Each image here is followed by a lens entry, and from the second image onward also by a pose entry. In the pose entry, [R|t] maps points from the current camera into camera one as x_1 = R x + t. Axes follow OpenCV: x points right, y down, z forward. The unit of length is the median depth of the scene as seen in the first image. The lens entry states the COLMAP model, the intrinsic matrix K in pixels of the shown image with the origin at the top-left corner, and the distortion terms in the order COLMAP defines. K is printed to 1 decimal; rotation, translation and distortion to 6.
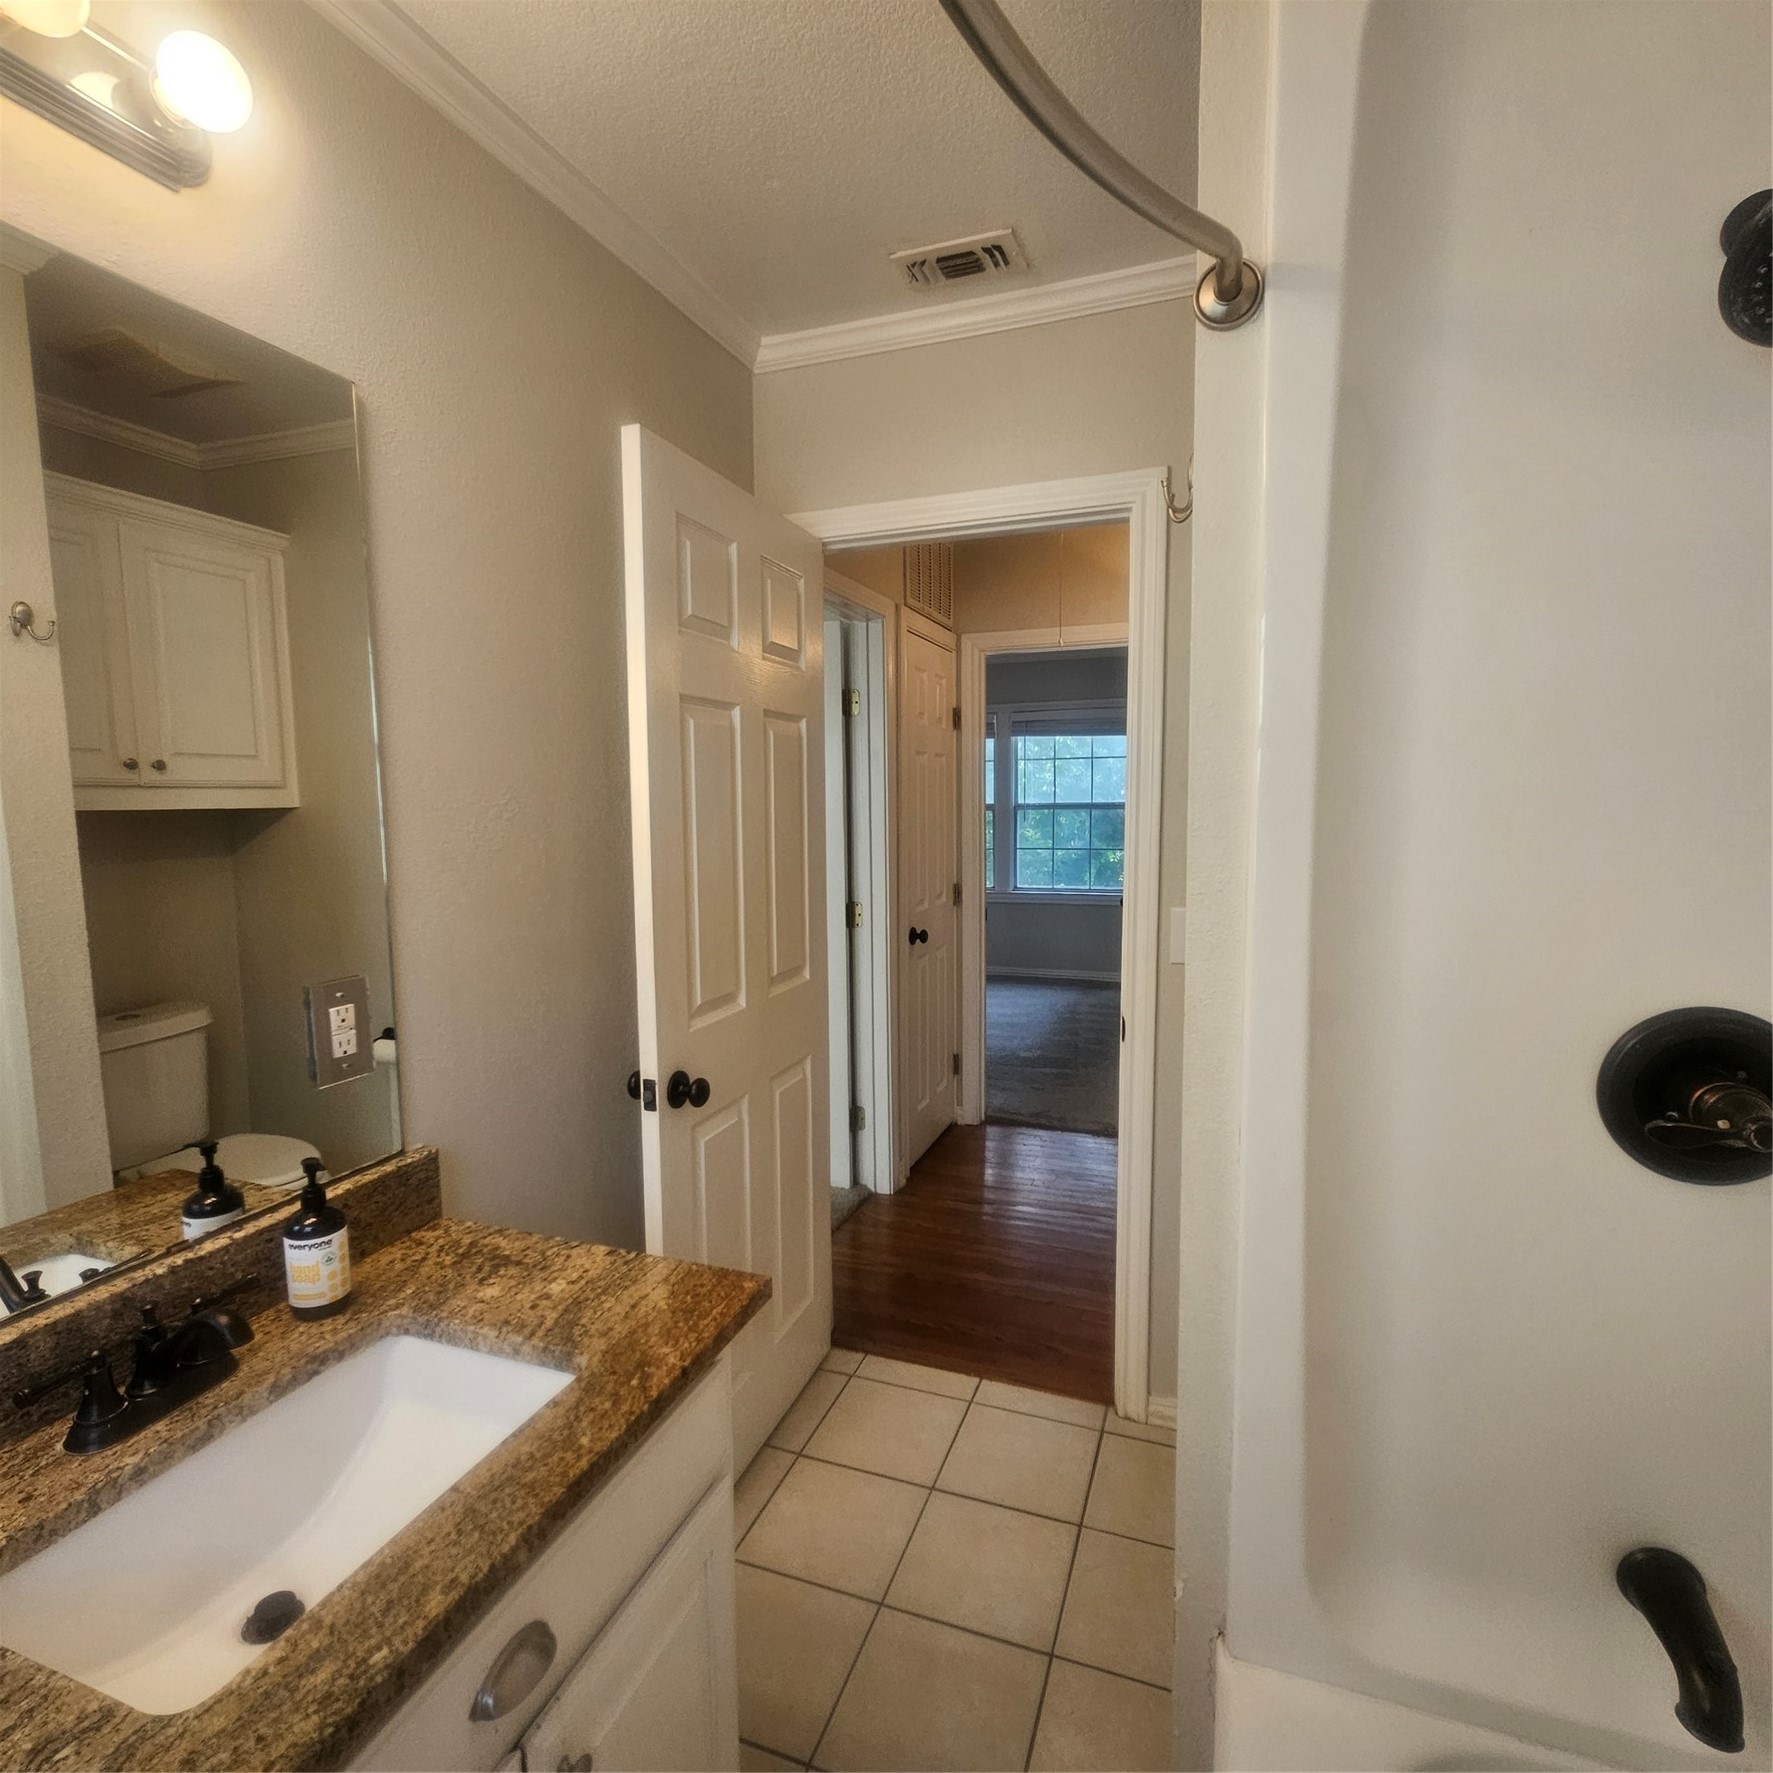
lens RADIAL K [[967.4, 0, 882.8], [0, 967.4, 895.0], [0, 0, 1]] dist [0.001837, -0.000251]
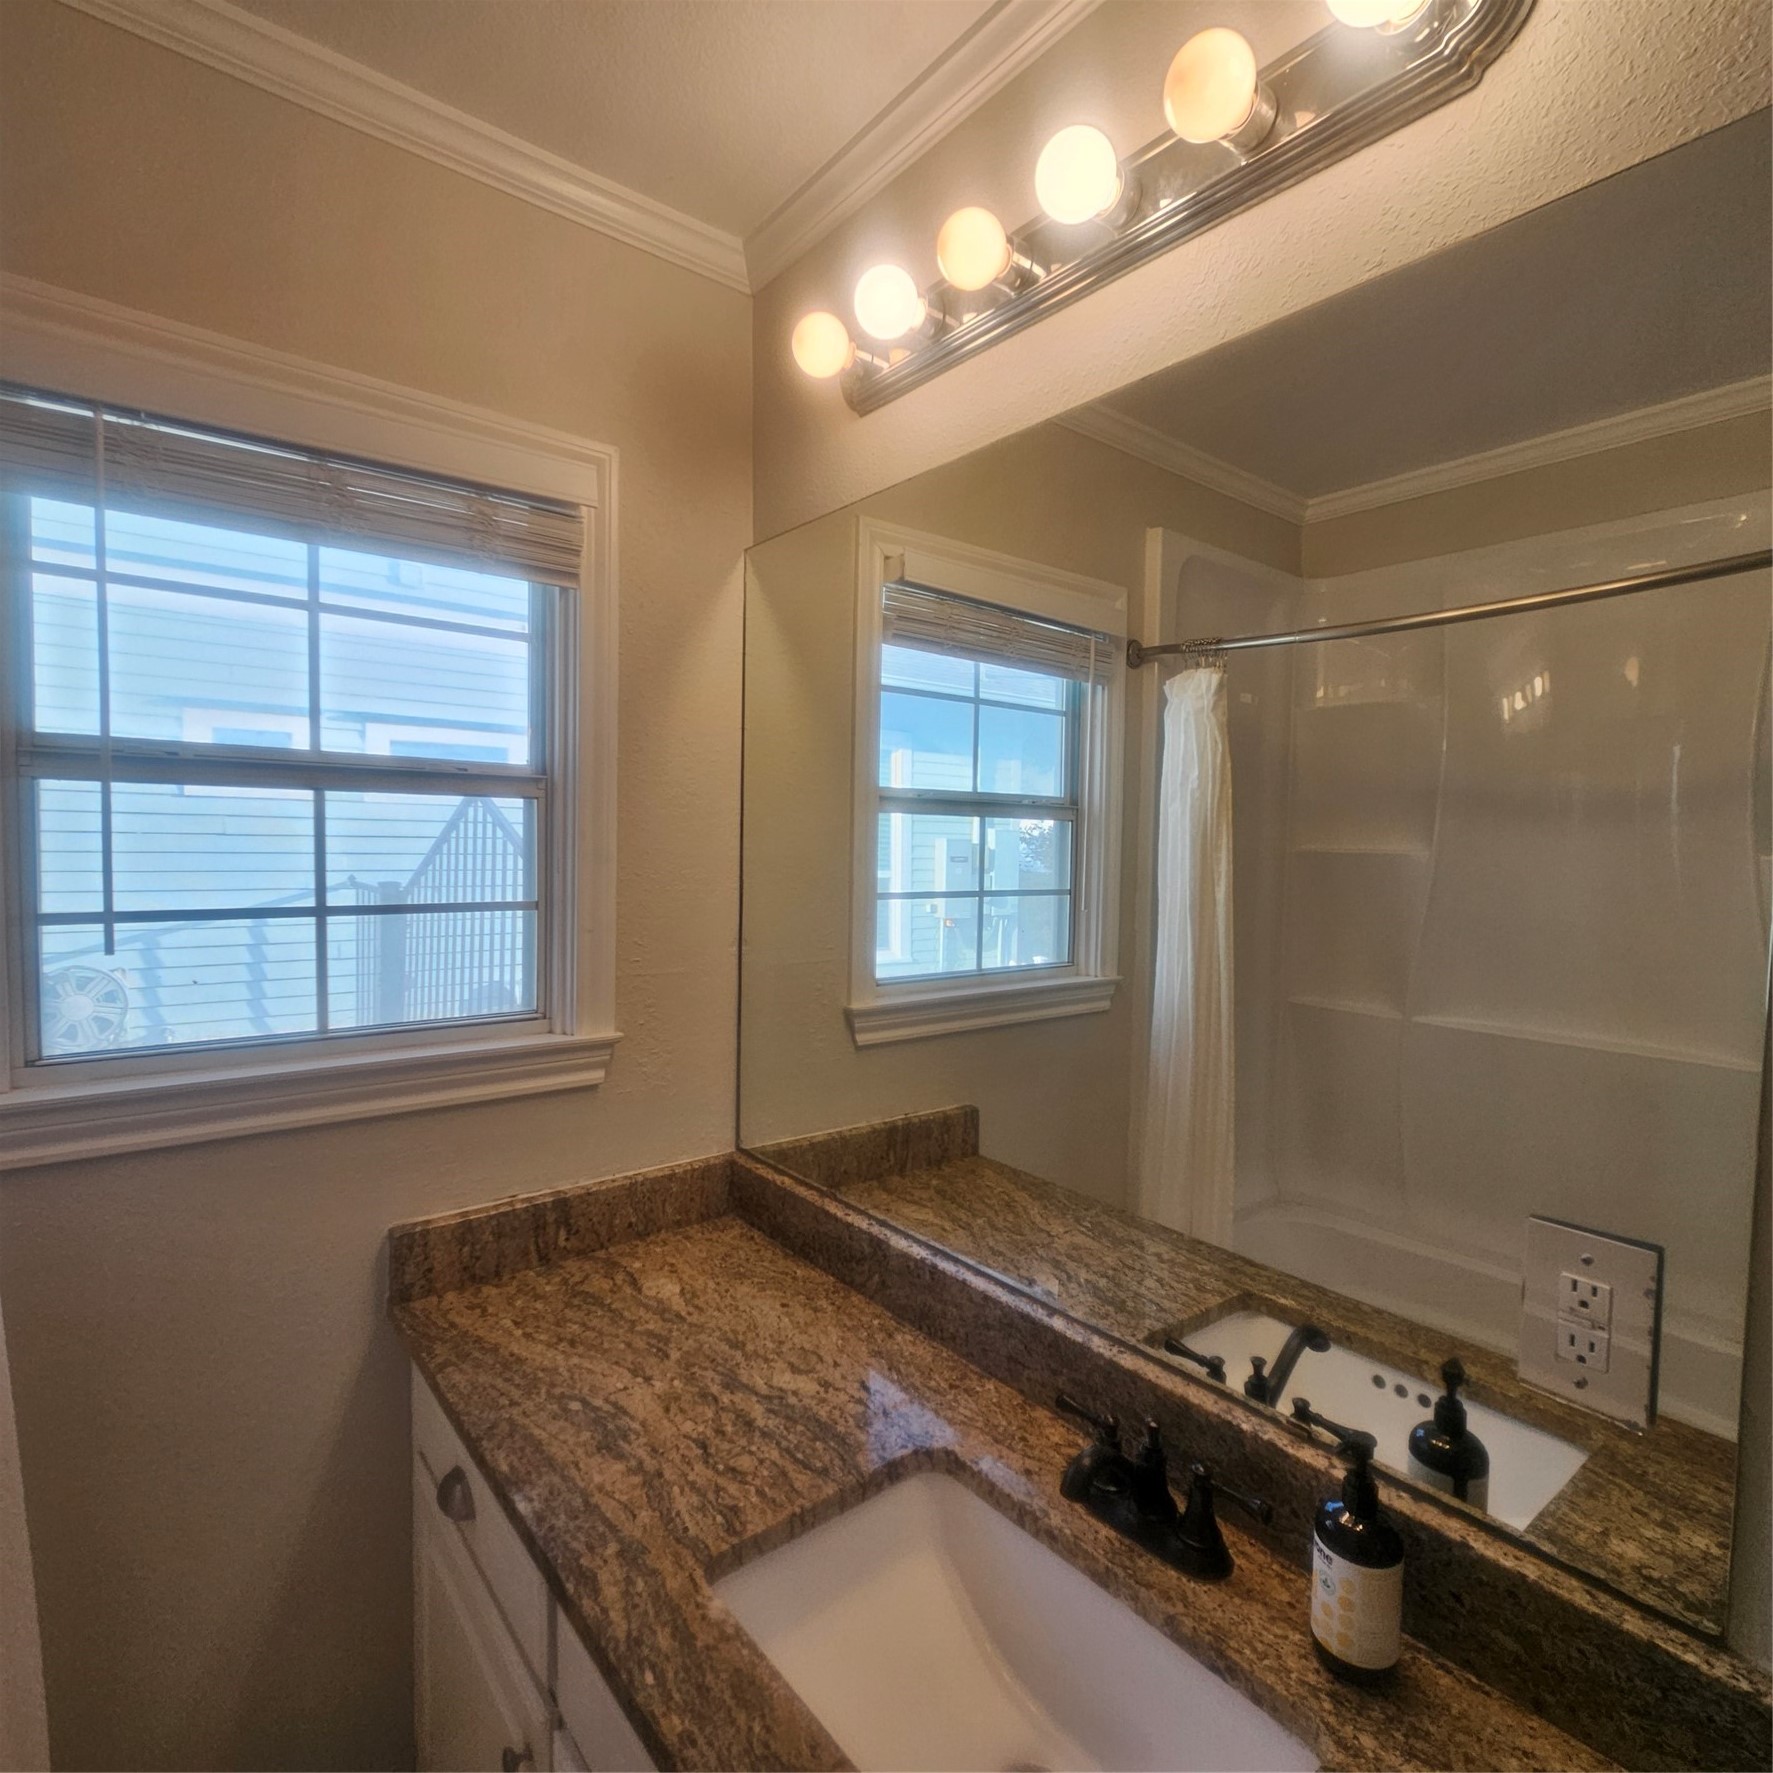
lens RADIAL K [[967.4, 0, 882.8], [0, 967.4, 895.0], [0, 0, 1]] dist [0.001837, -0.000251]
pose [[-0.514016, 0.039875, -0.856853, 0.167119], [-0.105716, 0.988359, 0.109413, -0.156899], [0.851241, 0.146823, -0.503817, 1.125779]]
